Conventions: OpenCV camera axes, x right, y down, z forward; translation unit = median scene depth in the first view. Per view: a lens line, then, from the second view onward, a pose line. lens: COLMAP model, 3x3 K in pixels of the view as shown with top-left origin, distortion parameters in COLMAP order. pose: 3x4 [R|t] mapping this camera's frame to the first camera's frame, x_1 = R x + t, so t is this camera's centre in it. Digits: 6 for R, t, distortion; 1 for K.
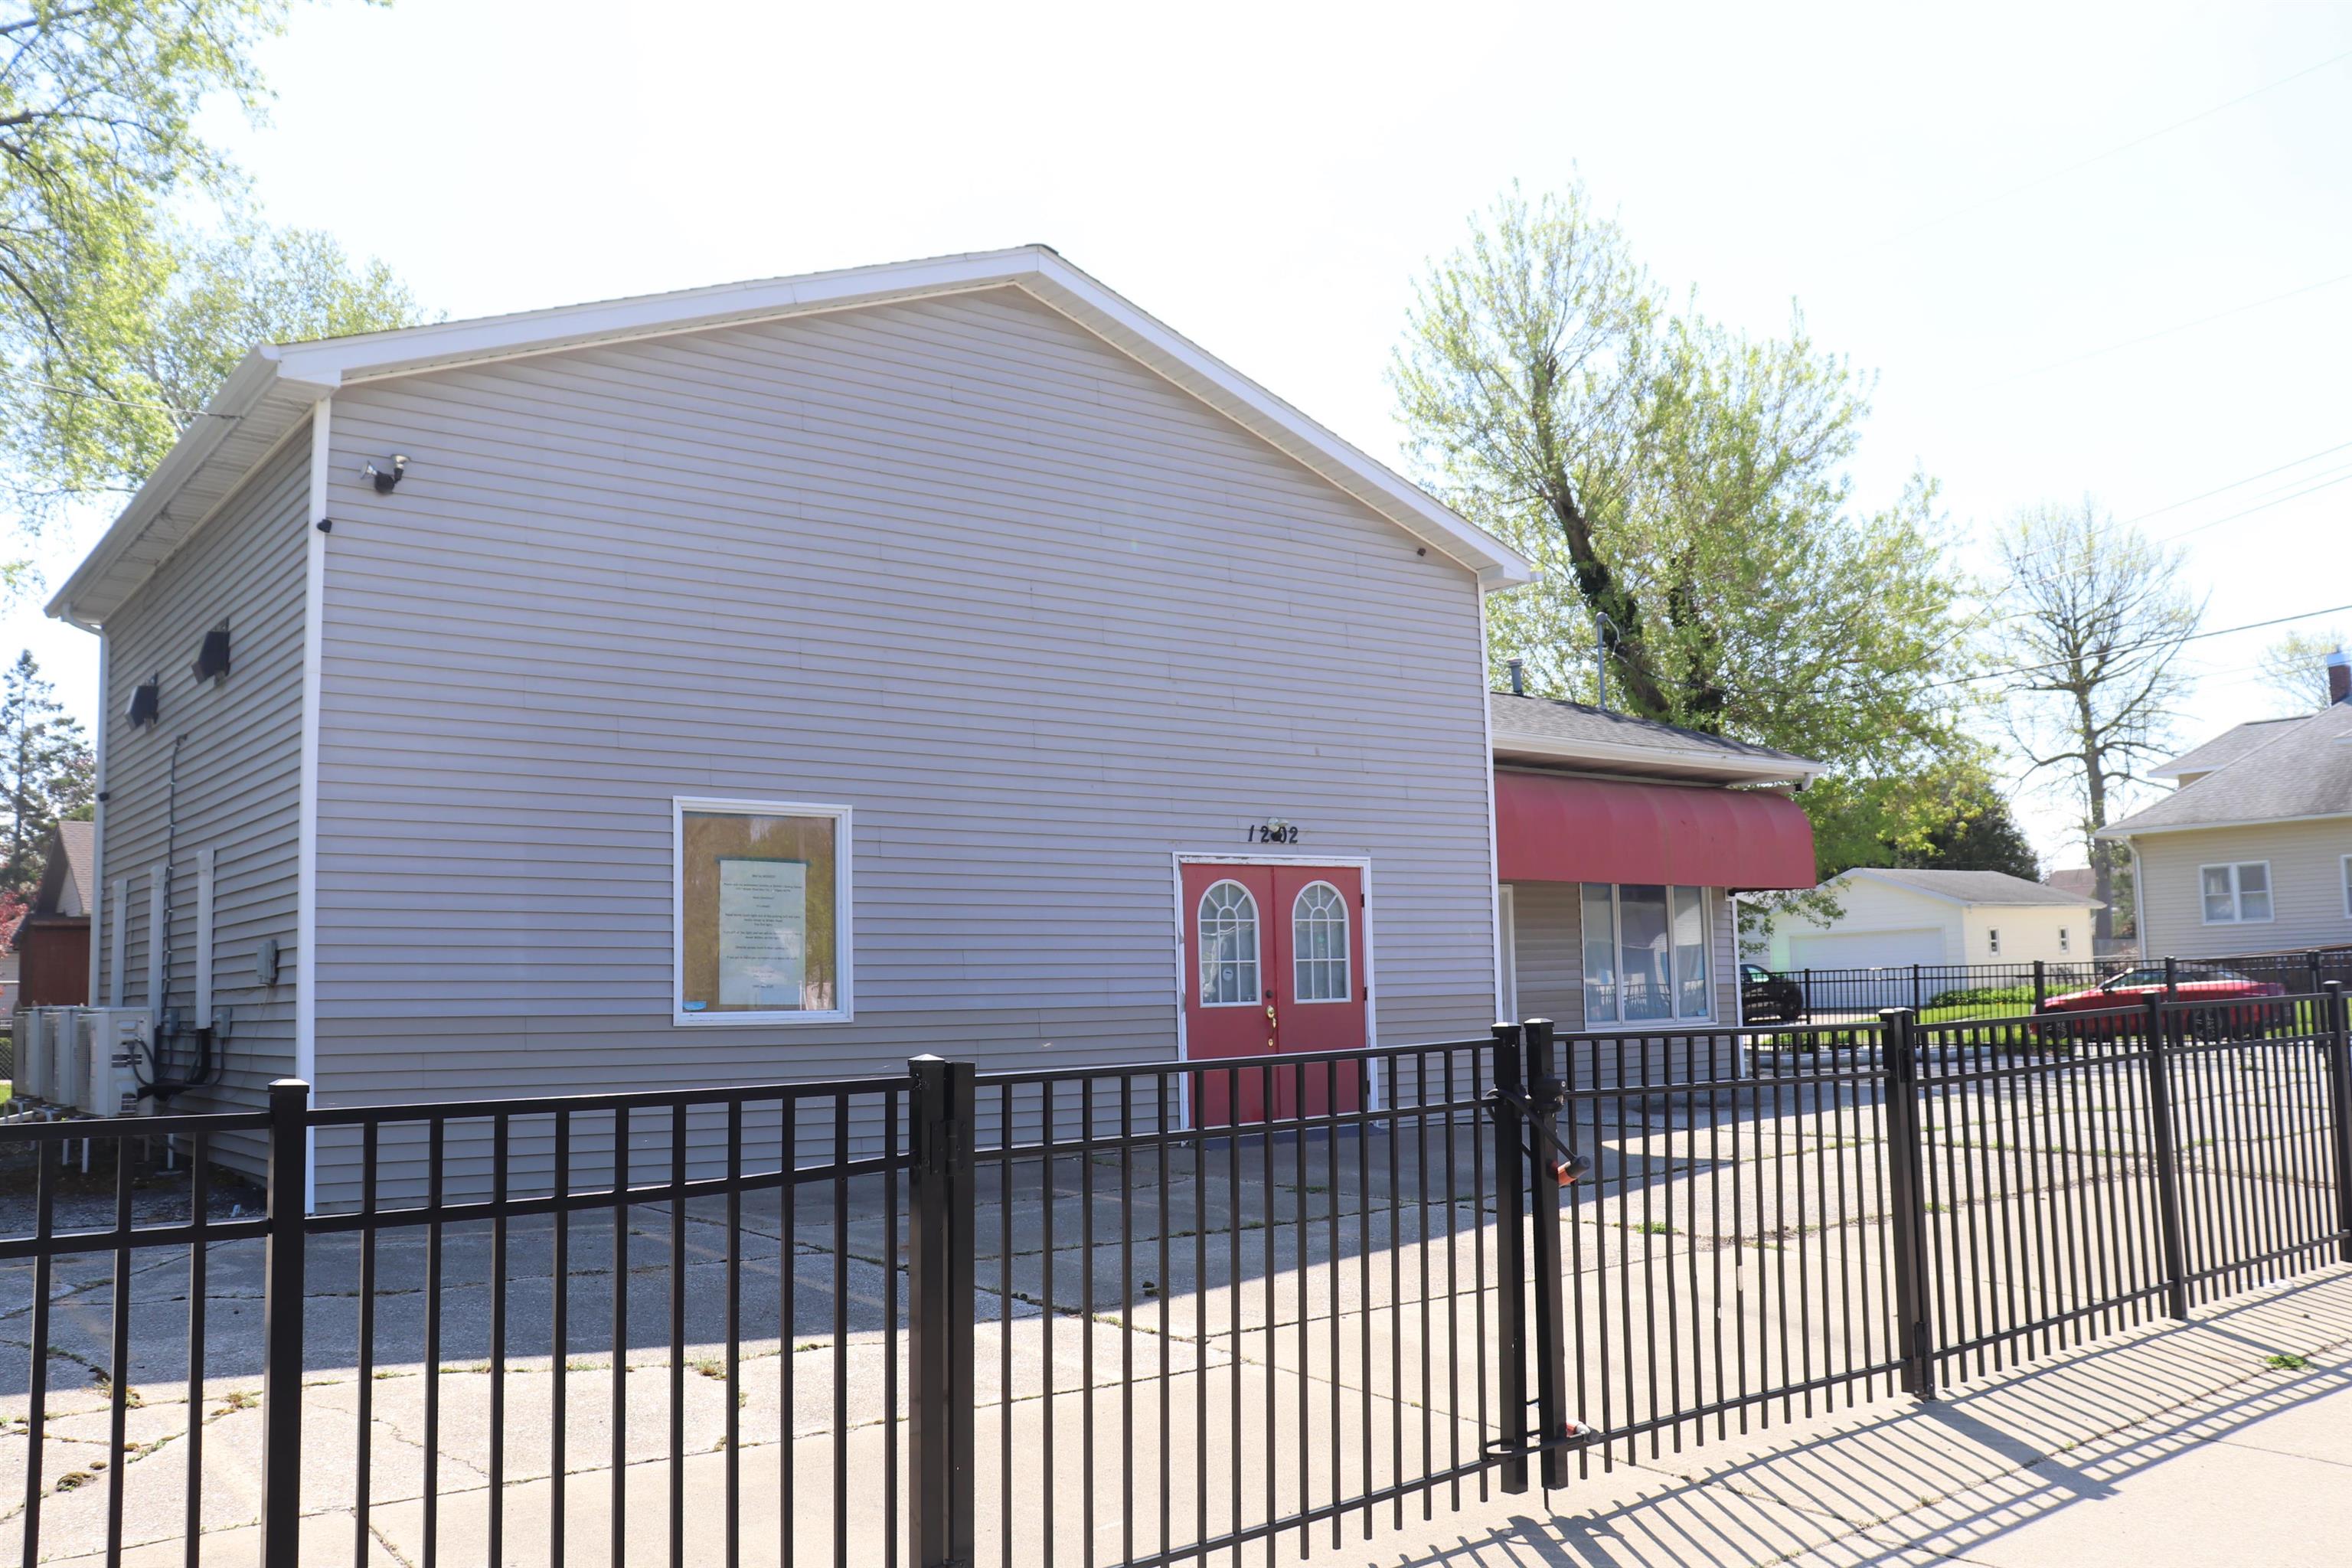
lens RADIAL K [[1962.2, 0, 1172.0], [0, 1962.2, 752.0], [0, 0, 1]] dist [-0.159972, 0.122940]
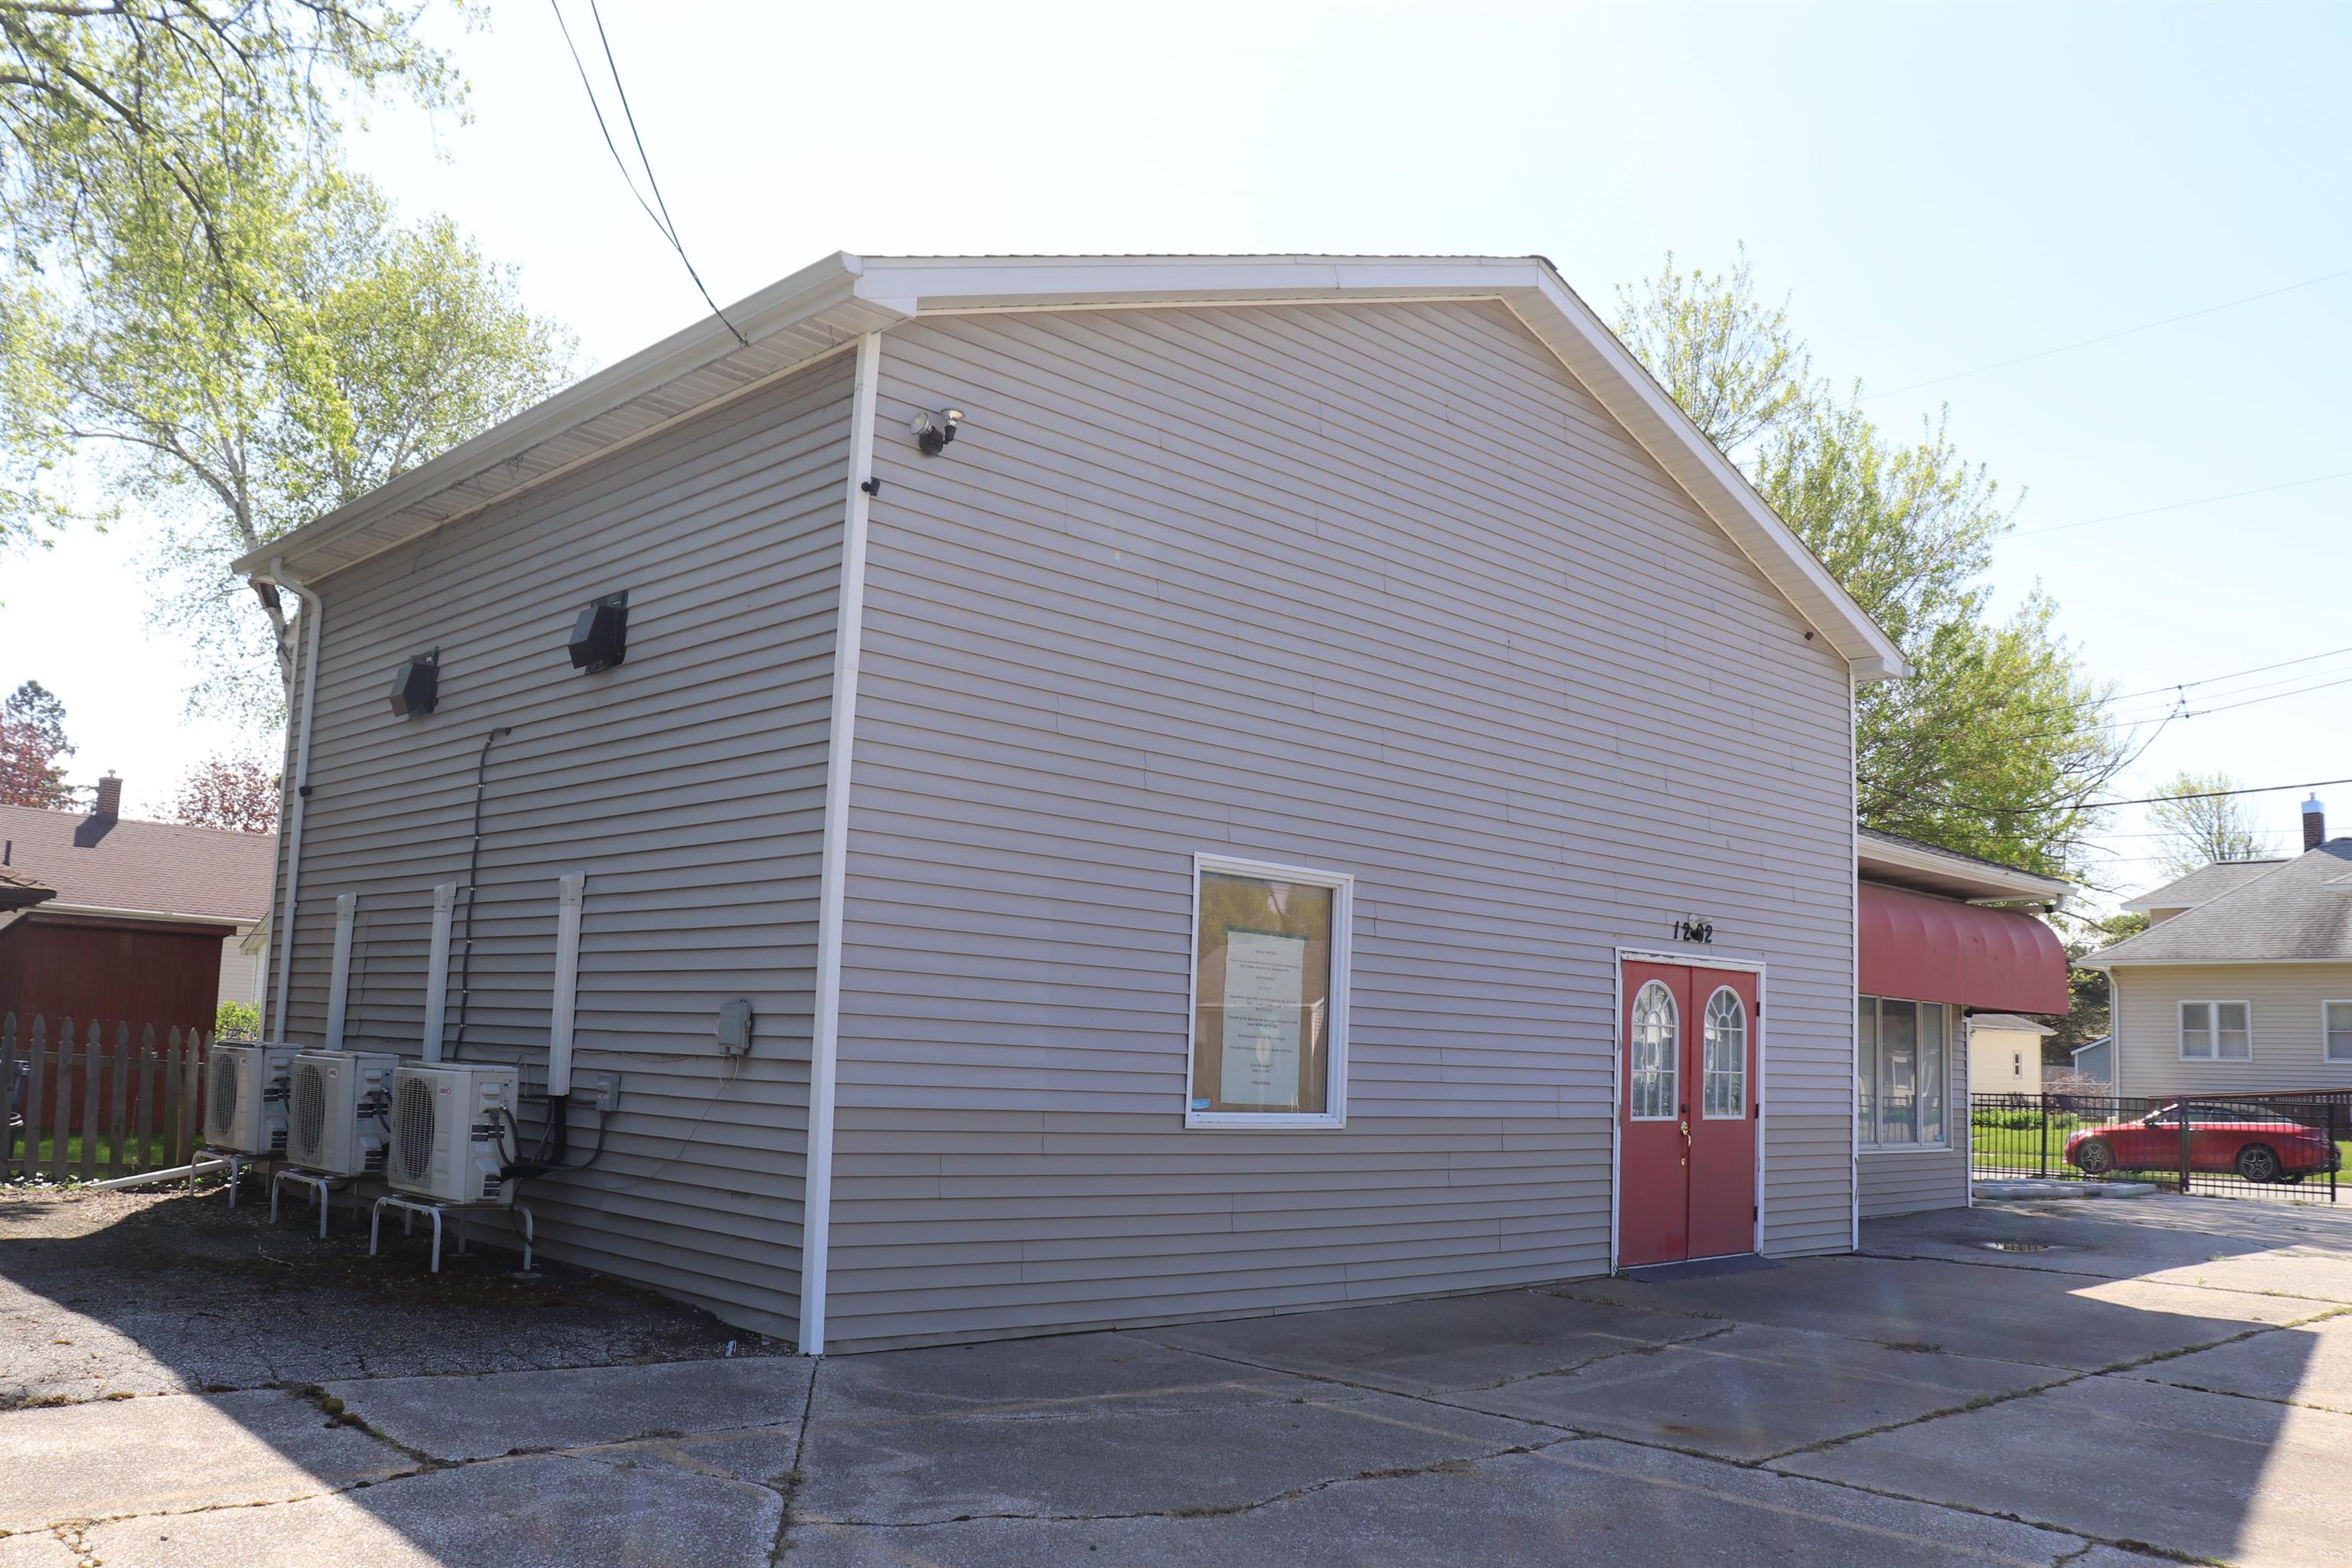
lens RADIAL K [[1962.2, 0, 1164.8], [0, 1962.2, 774.9], [0, 0, 1]] dist [-0.159972, 0.122940]
pose [[0.992273, 0.077202, 0.097127, -0.305243], [-0.075447, 0.996916, -0.021614, 0.007650], [-0.098496, 0.014119, 0.995037, 0.138540]]
